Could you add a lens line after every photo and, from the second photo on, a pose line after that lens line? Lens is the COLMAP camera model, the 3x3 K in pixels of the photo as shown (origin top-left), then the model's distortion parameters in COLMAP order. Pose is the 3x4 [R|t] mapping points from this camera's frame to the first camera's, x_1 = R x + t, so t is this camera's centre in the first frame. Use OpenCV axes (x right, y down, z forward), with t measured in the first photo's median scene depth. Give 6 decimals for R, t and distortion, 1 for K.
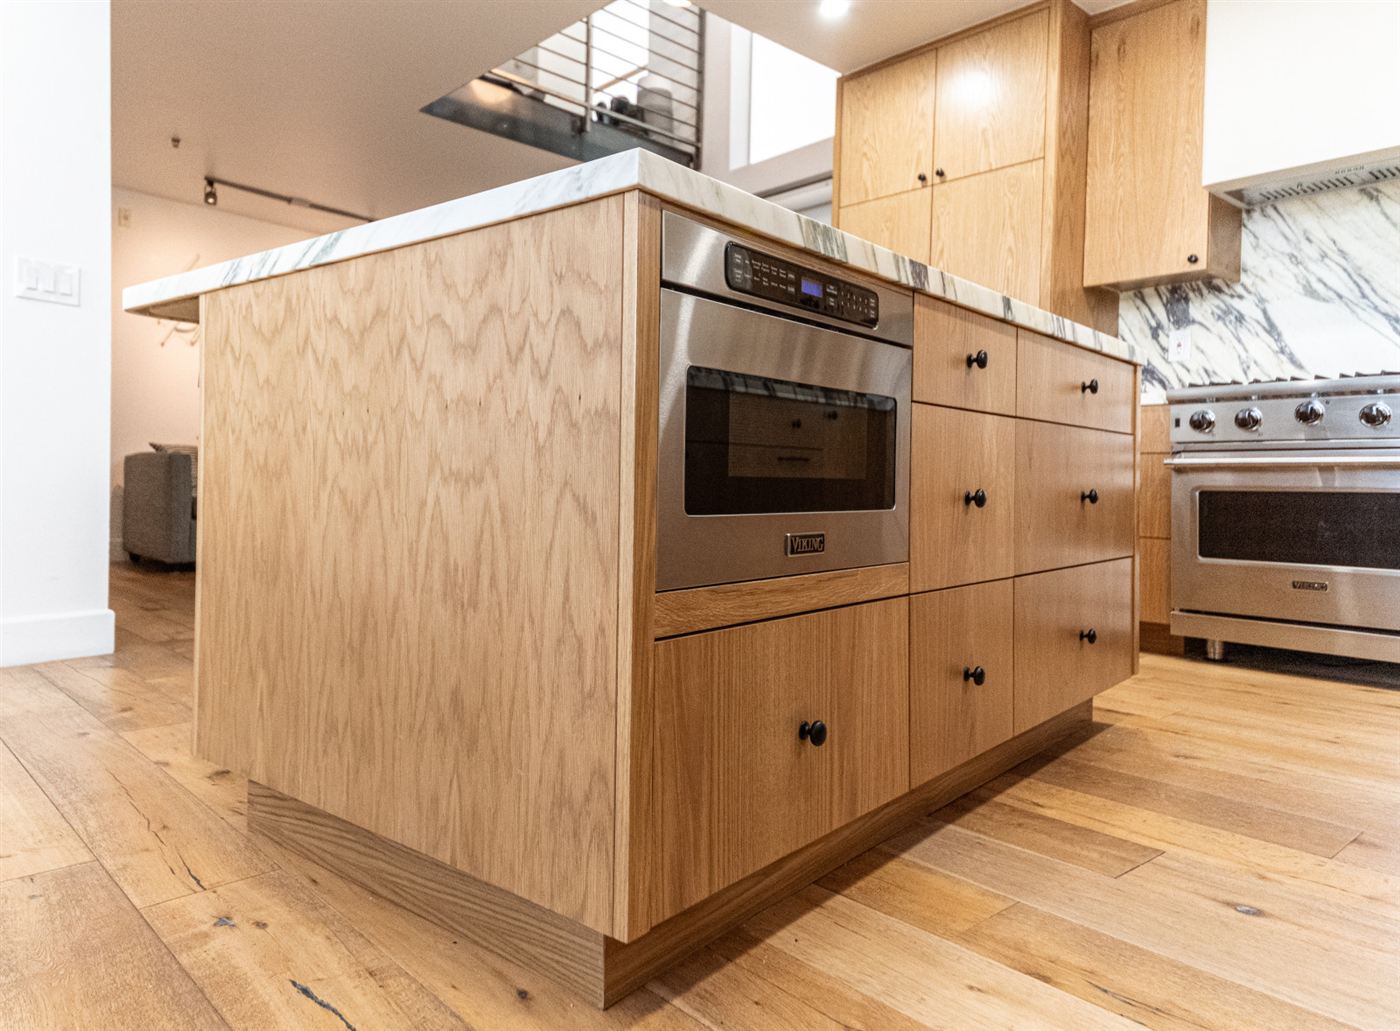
lens RADIAL K [[942.2, 0, 631.1], [0, 942.2, 477.2], [0, 0, 1]] dist [0.089720, -0.021988]
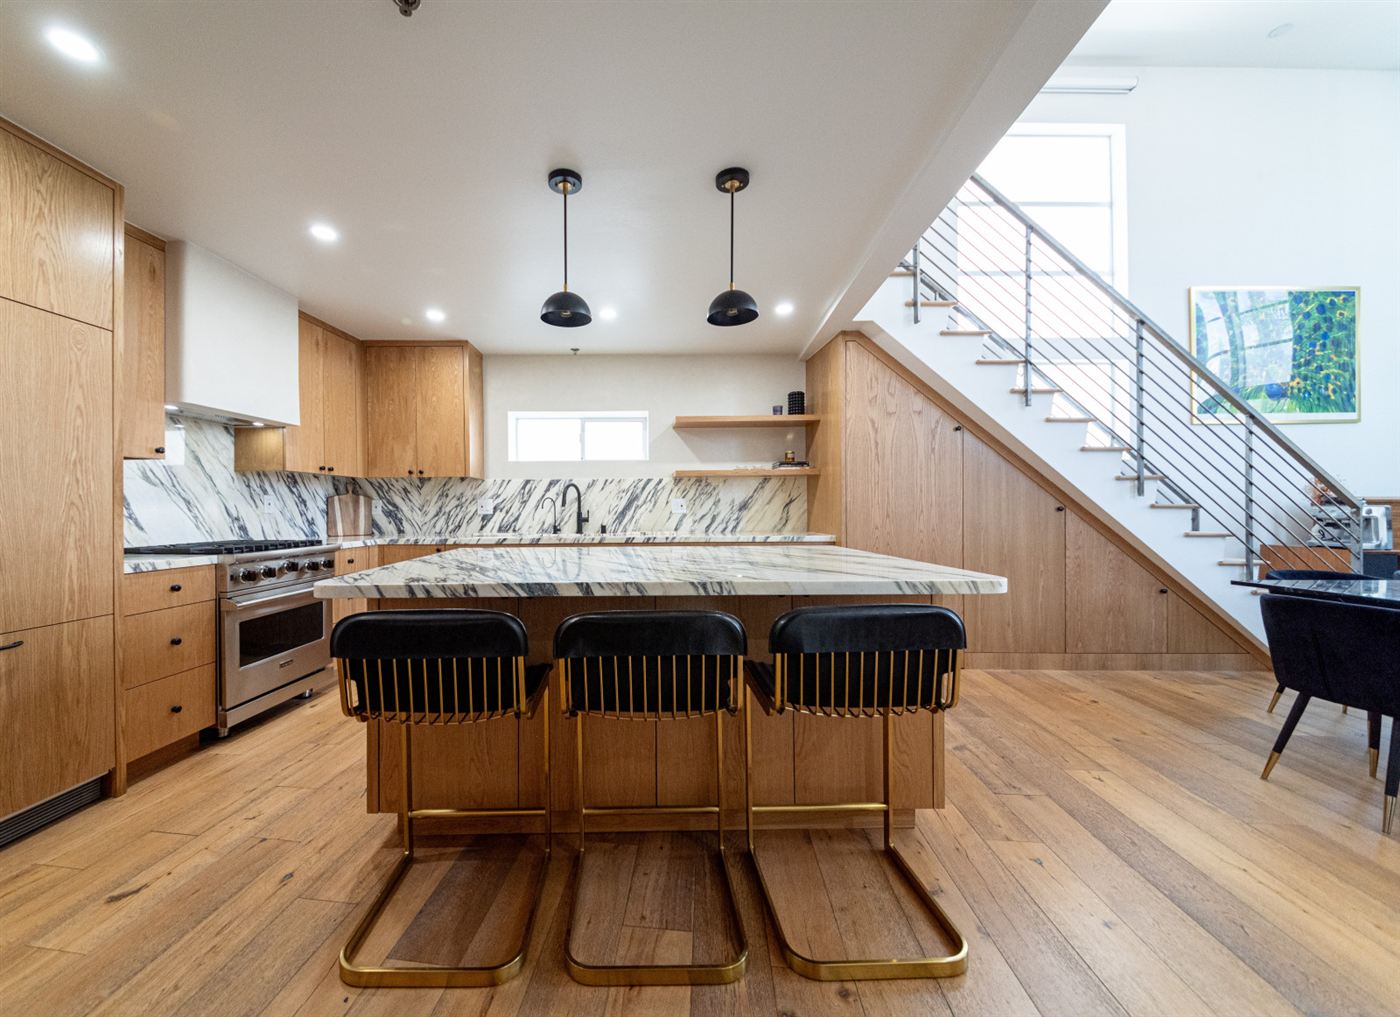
lens RADIAL K [[528.9, 0, 633.9], [0, 528.9, 508.7], [0, 0, 1]] dist [0.025200, -0.012090]
pose [[-0.660887, -0.006618, 0.750456, -0.399747], [-0.001931, 0.999973, 0.007119, -0.159013], [-0.750483, 0.003255, -0.660882, 1.039139]]
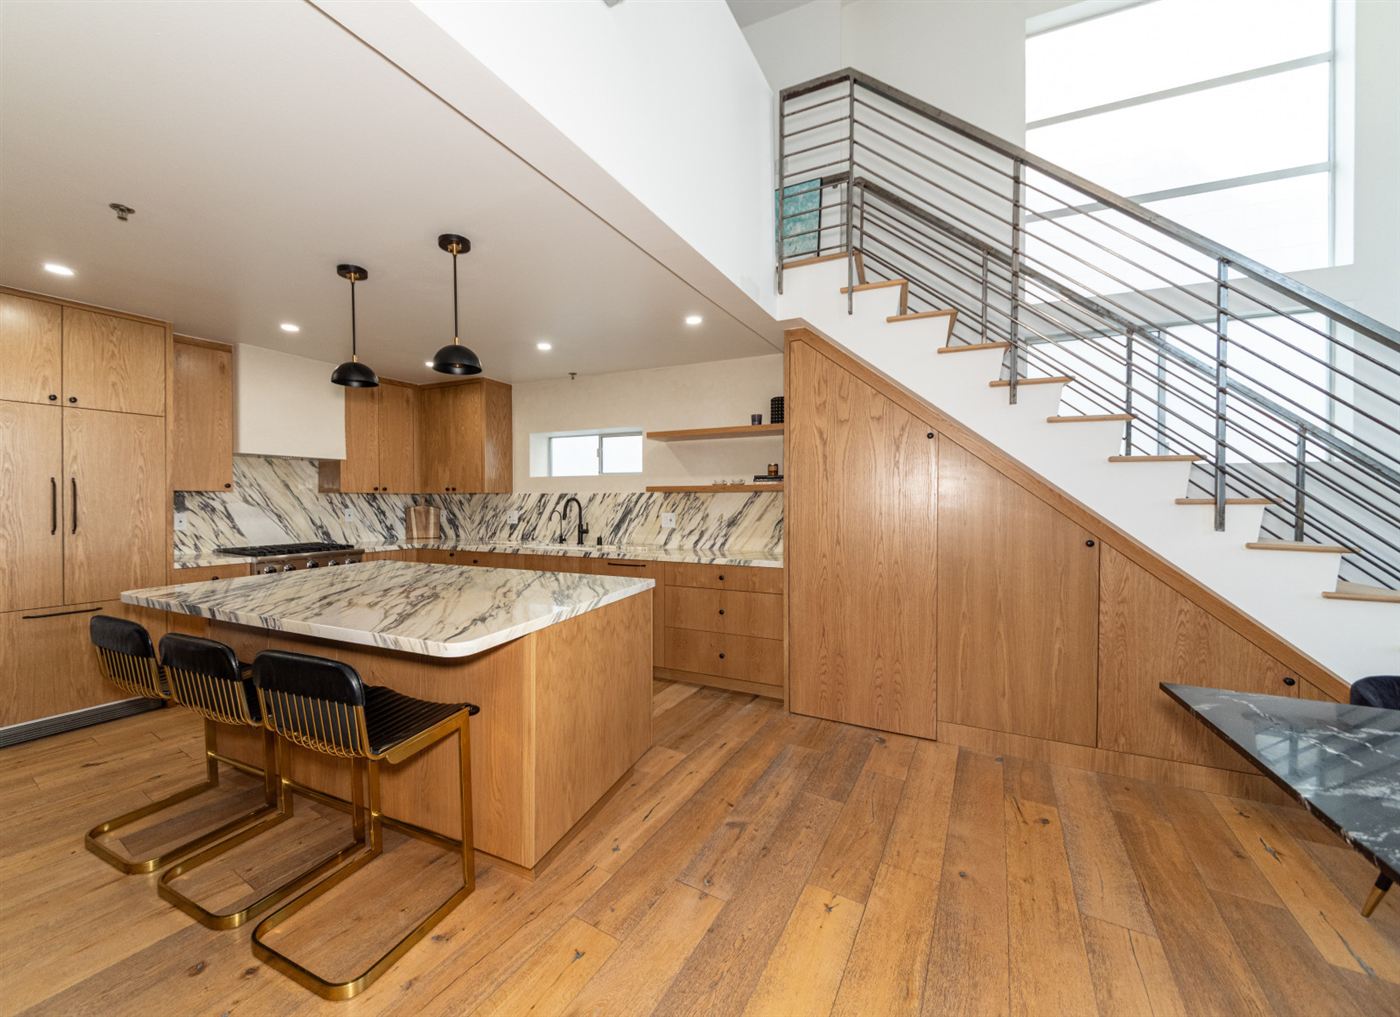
lens RADIAL K [[528.9, 0, 637.0], [0, 528.9, 505.8], [0, 0, 1]] dist [0.025200, -0.012090]
pose [[-0.263073, -0.021029, 0.964547, -0.719694], [-0.004452, 0.999778, 0.020583, -0.218591], [-0.964766, 0.001121, -0.263108, 0.504276]]
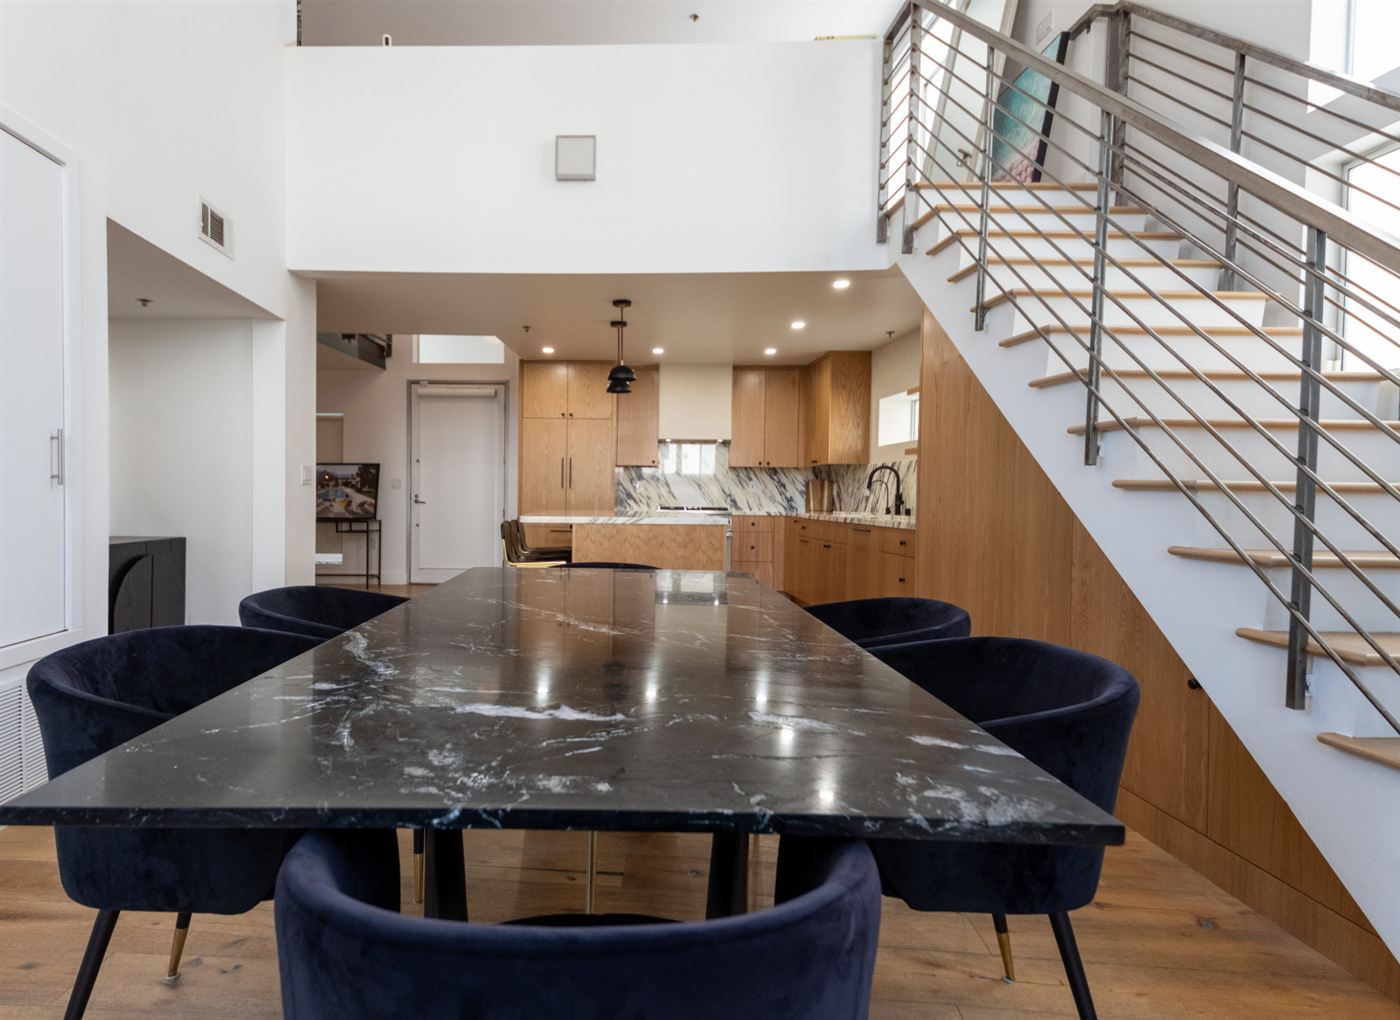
lens RADIAL K [[767.1, 0, 625.6], [0, 767.1, 510.8], [0, 0, 1]] dist [0.028129, -0.000038]
pose [[0.715359, -0.015355, 0.698588, -1.112165], [-0.007475, 0.999533, 0.029625, -0.152105], [-0.698717, -0.026415, 0.714911, -0.591295]]
